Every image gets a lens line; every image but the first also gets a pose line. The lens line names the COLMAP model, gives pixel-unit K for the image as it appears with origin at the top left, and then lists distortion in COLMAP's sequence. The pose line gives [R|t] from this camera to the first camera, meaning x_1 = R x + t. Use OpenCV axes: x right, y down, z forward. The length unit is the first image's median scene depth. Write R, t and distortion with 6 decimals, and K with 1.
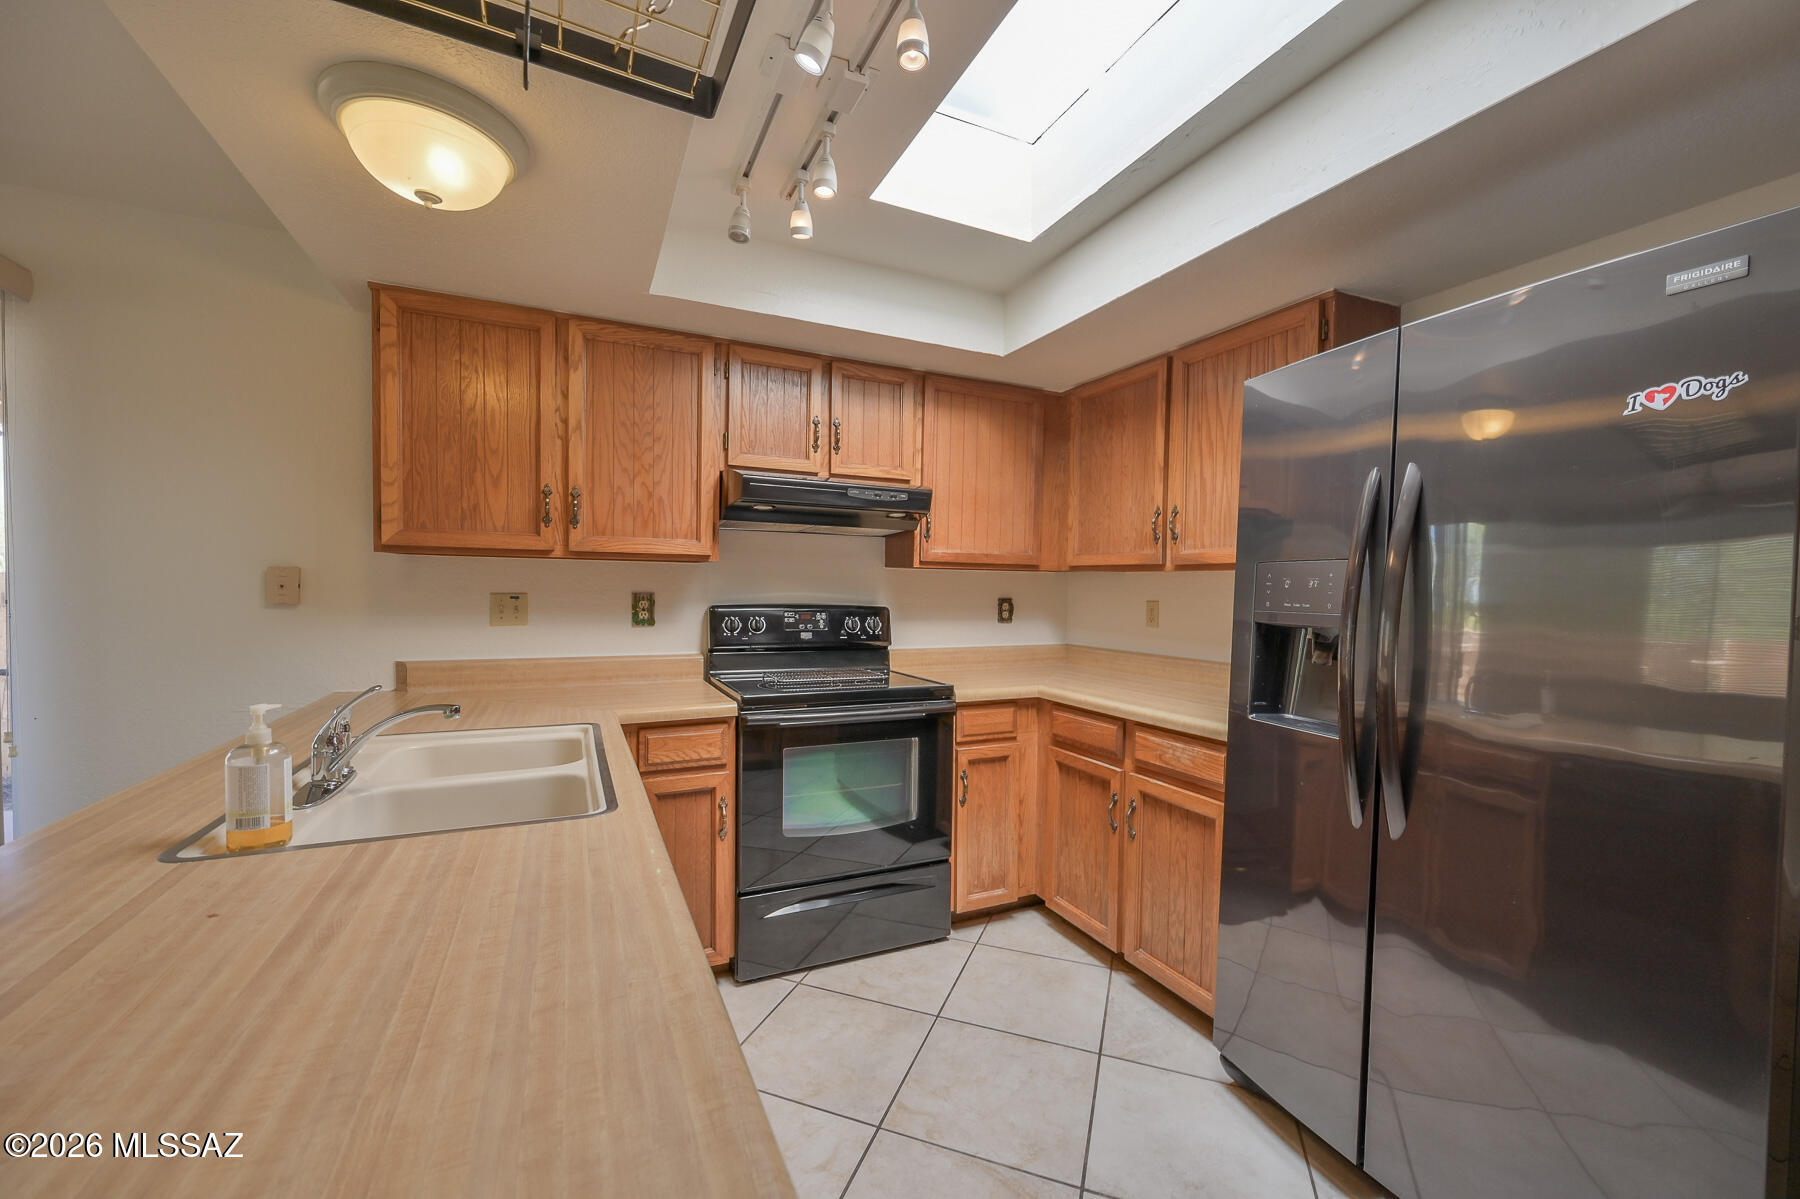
lens RADIAL K [[703.8, 0, 898.8], [0, 703.8, 604.8], [0, 0, 1]] dist [-0.002117, 0.000066]
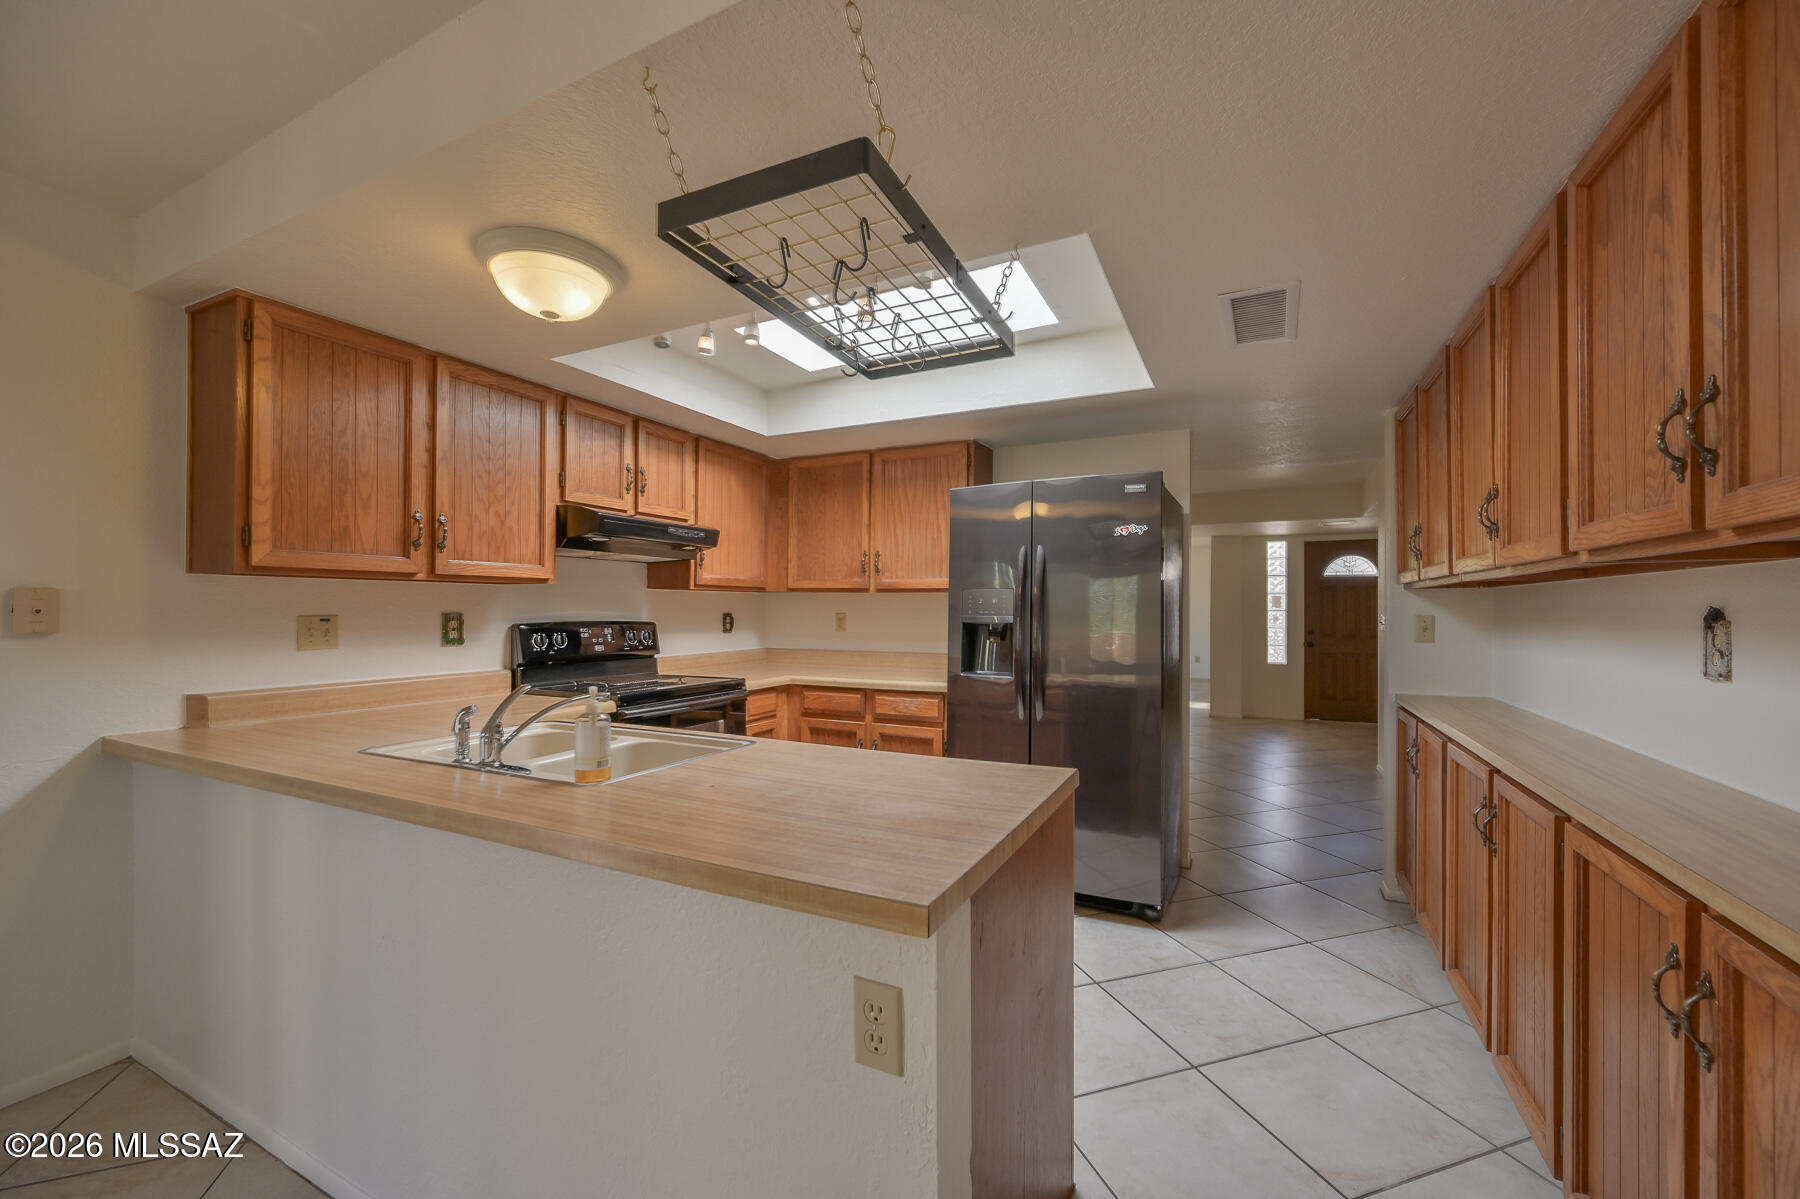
lens RADIAL K [[703.8, 0, 897.4], [0, 703.8, 604.3], [0, 0, 1]] dist [-0.002117, 0.000066]
pose [[0.784917, -0.008976, 0.619536, -0.535887], [0.023572, 0.999604, -0.015382, 0.001523], [-0.619153, 0.026677, 0.784817, -0.236987]]
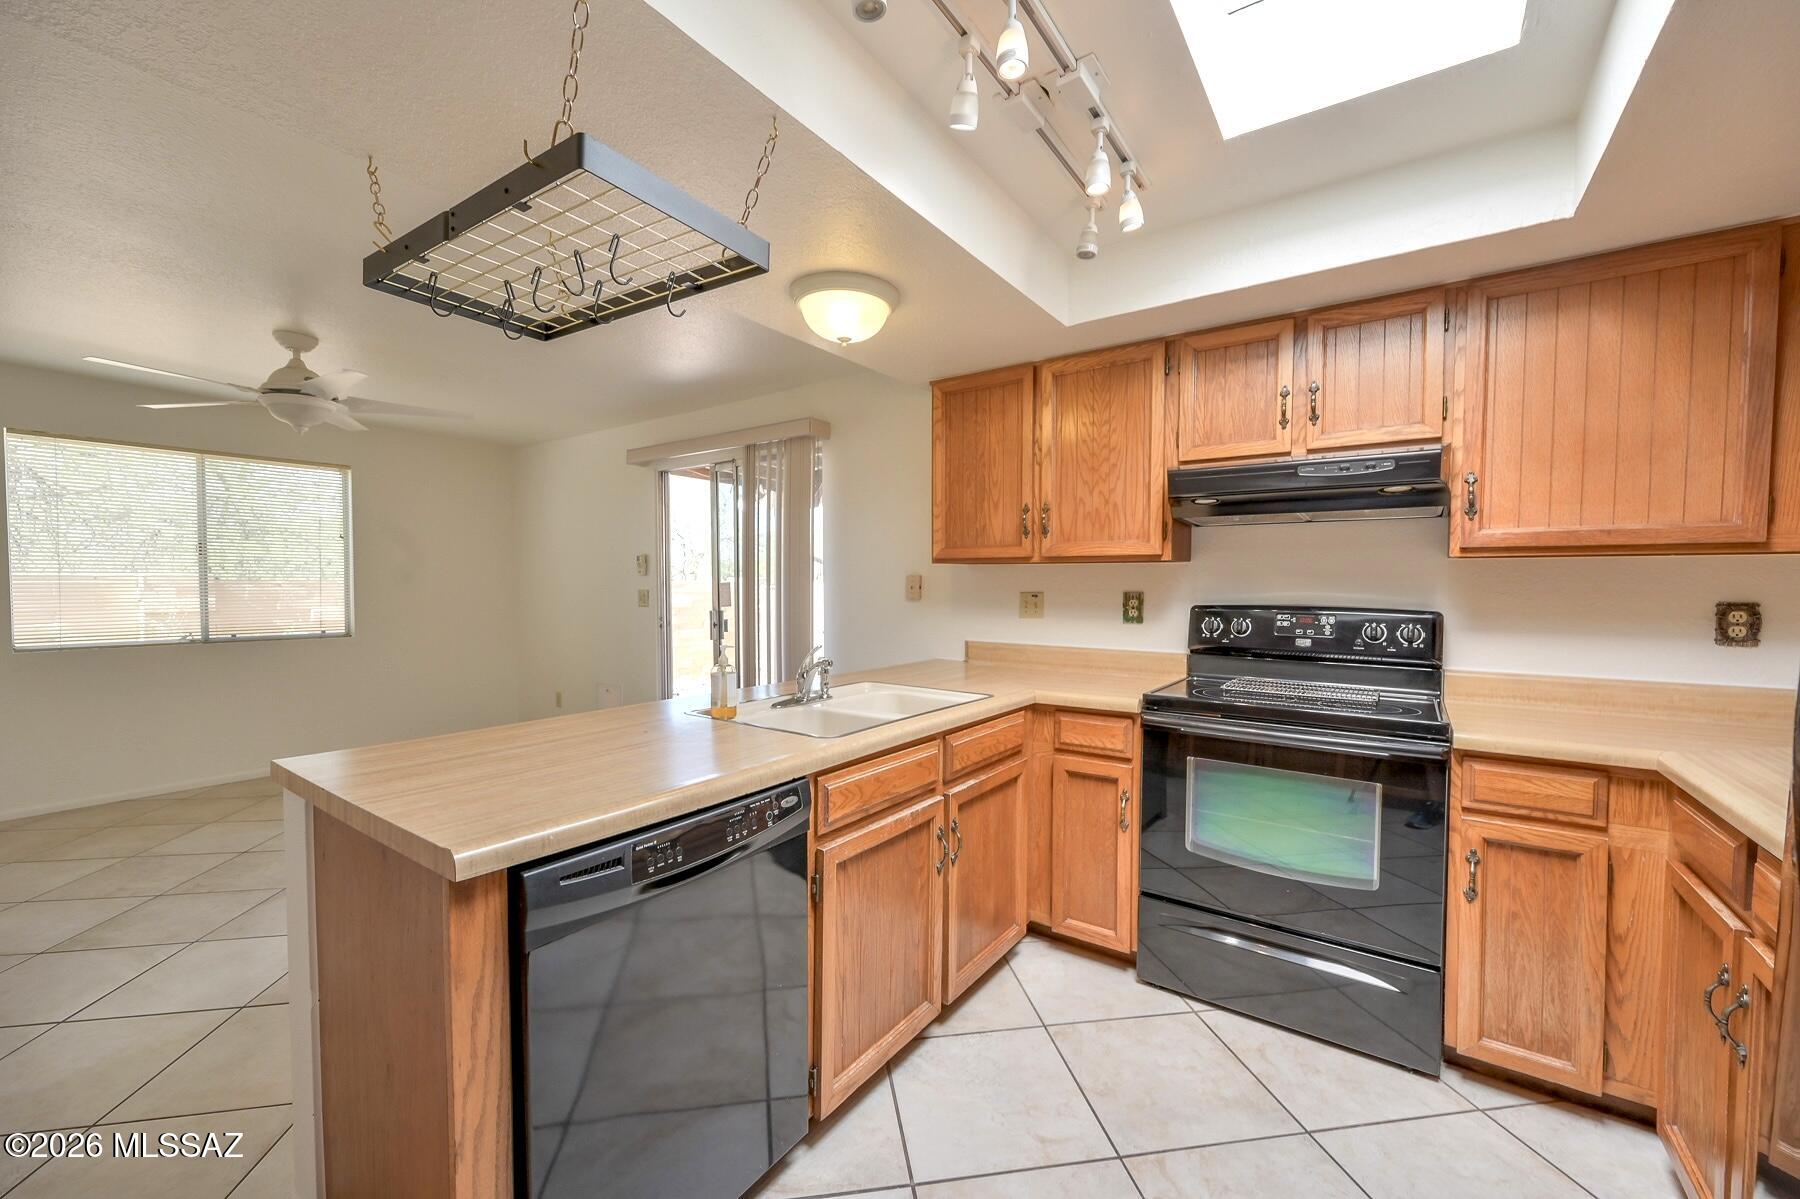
lens RADIAL K [[703.8, 0, 903.2], [0, 703.8, 604.8], [0, 0, 1]] dist [-0.002117, 0.000066]
pose [[0.496940, 0.014993, -0.867655, 0.425938], [-0.018865, 0.999801, 0.006471, 0.001972], [0.867580, 0.013153, 0.497124, 0.182087]]
